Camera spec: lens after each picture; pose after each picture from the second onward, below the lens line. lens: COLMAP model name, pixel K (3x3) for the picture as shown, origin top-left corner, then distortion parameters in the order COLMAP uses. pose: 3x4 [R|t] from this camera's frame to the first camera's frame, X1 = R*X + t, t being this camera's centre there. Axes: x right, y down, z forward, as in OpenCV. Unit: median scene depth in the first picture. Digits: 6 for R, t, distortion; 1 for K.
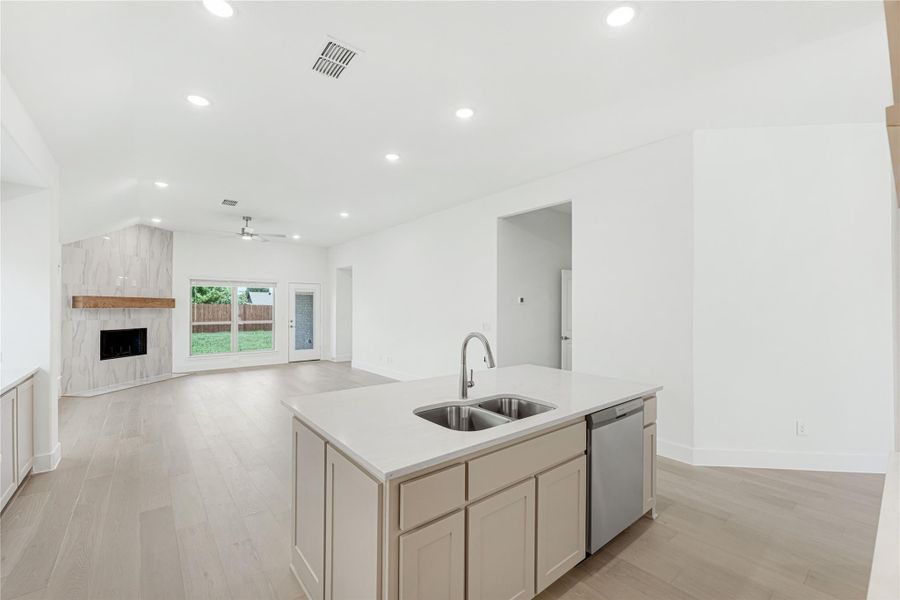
lens RADIAL K [[370.8, 0, 453.1], [0, 370.8, 301.3], [0, 0, 1]] dist [-0.000852, -0.002558]
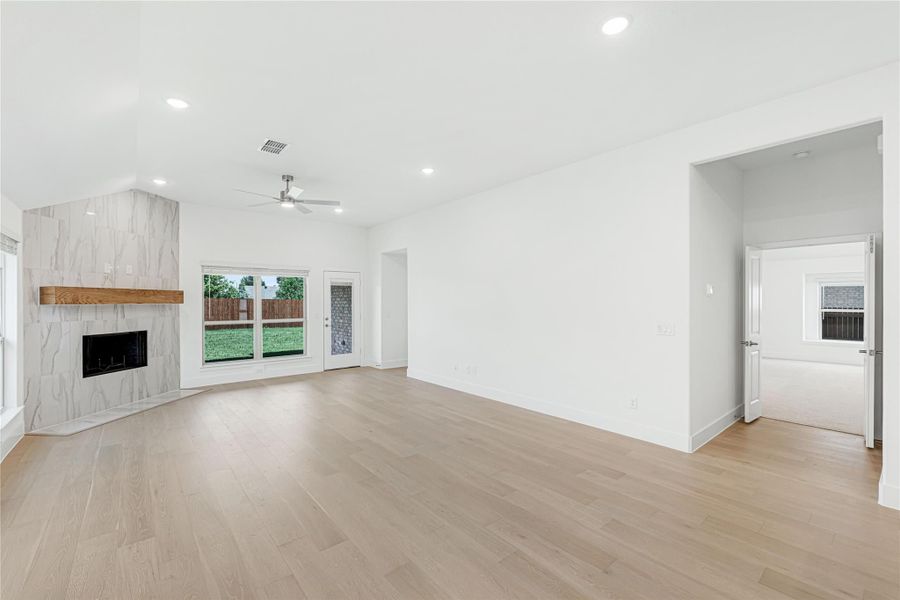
lens RADIAL K [[370.8, 0, 450.9], [0, 370.8, 298.2], [0, 0, 1]] dist [-0.000852, -0.002558]
pose [[0.999861, -0.005055, 0.015918, -0.242738], [0.004902, 0.999941, 0.009667, 0.003549], [-0.015966, -0.009587, 0.999827, 0.263610]]
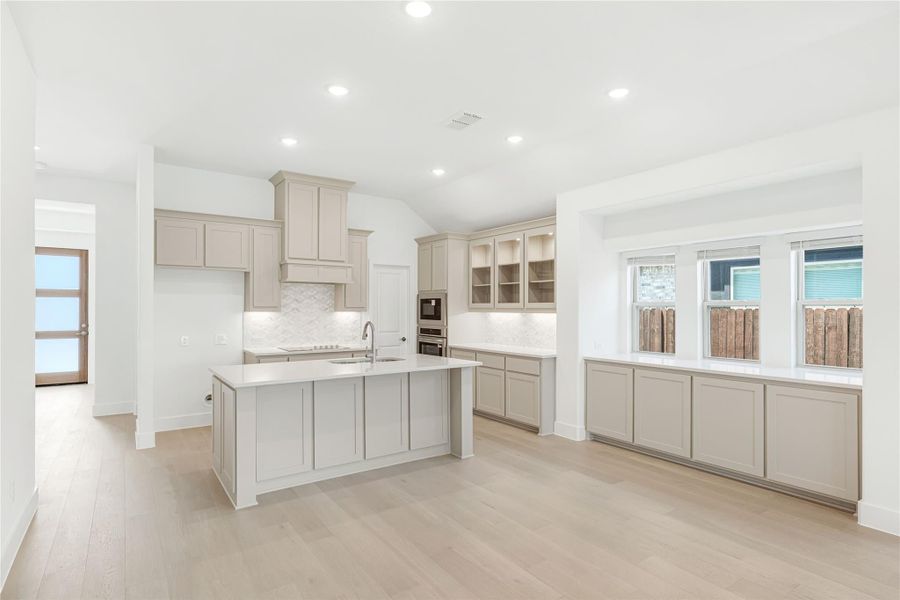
lens RADIAL K [[476.4, 0, 451.5], [0, 476.4, 304.3], [0, 0, 1]] dist [-0.010749, 0.000093]
pose [[-0.996089, -0.005700, 0.088177, -0.157231], [-0.007802, 0.999693, -0.023515, 0.015913], [-0.088015, -0.024111, -0.995827, 0.934941]]
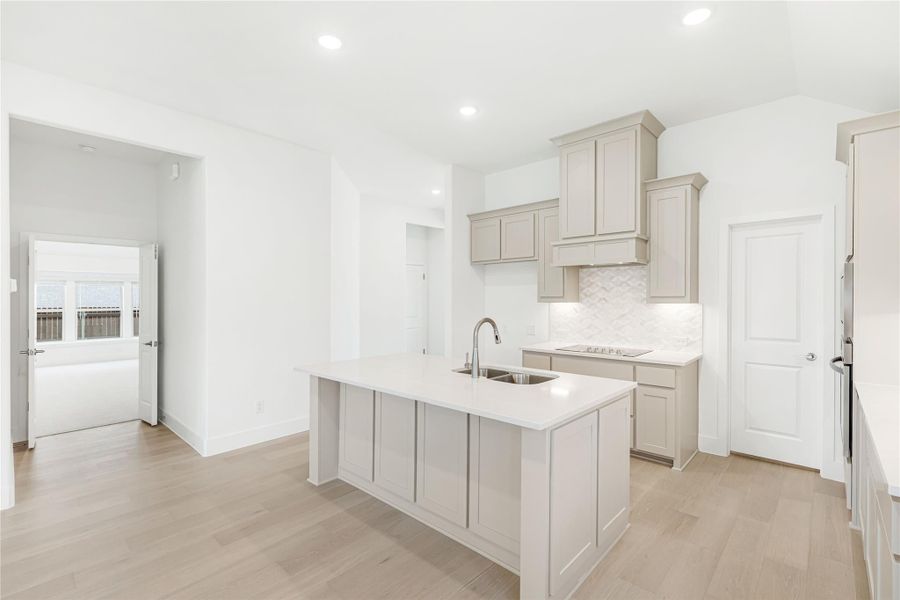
lens RADIAL K [[402.2, 0, 446.5], [0, 402.2, 299.7], [0, 0, 1]] dist [-0.000283, -0.001513]
pose [[-0.127091, -0.009996, 0.991841, -0.365326], [-0.010958, 0.999902, 0.008674, 0.004003], [-0.991831, -0.009766, -0.127188, 0.382553]]
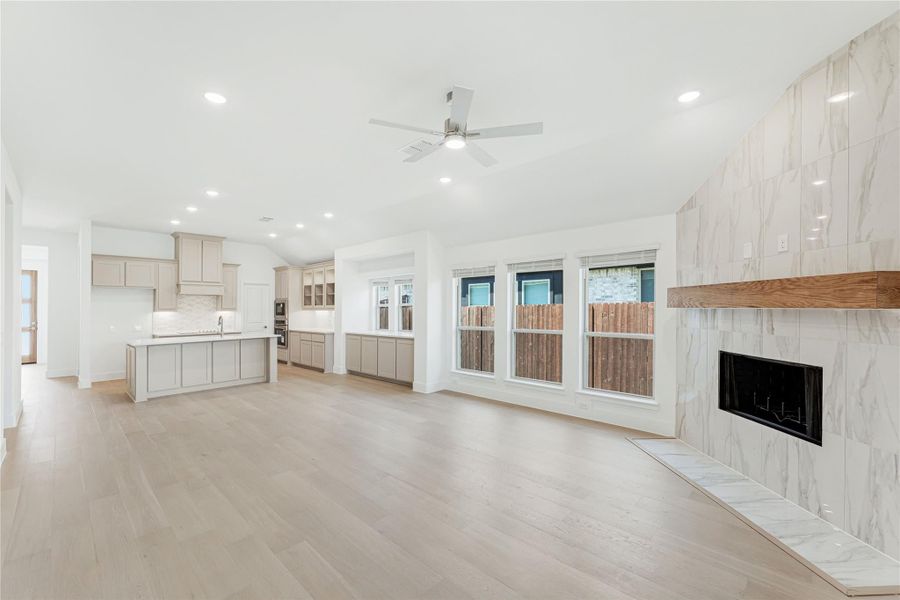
lens RADIAL K [[370.8, 0, 453.5], [0, 370.8, 301.0], [0, 0, 1]] dist [-0.000852, -0.002558]
pose [[-0.992170, 0.001485, -0.124882, -0.481302], [0.005803, 0.999398, -0.034217, 0.023044], [0.124756, -0.034674, -0.991581, 1.357687]]
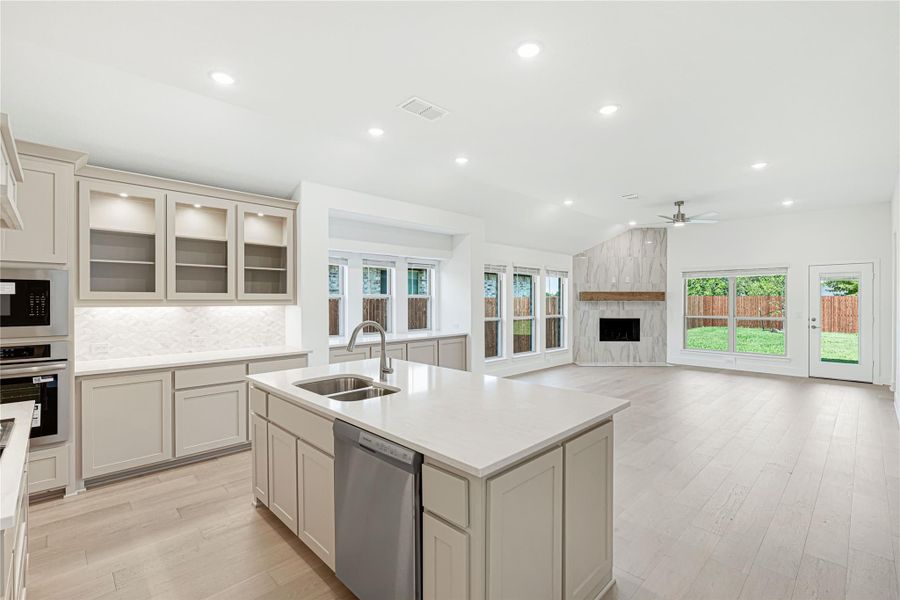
lens RADIAL K [[402.2, 0, 448.3], [0, 402.2, 302.6], [0, 0, 1]] dist [-0.000283, -0.001513]
pose [[0.079843, 0.003887, -0.996800, 0.374370], [0.016874, 0.999844, 0.005251, 0.007844], [0.996665, -0.017240, 0.079765, 0.333158]]
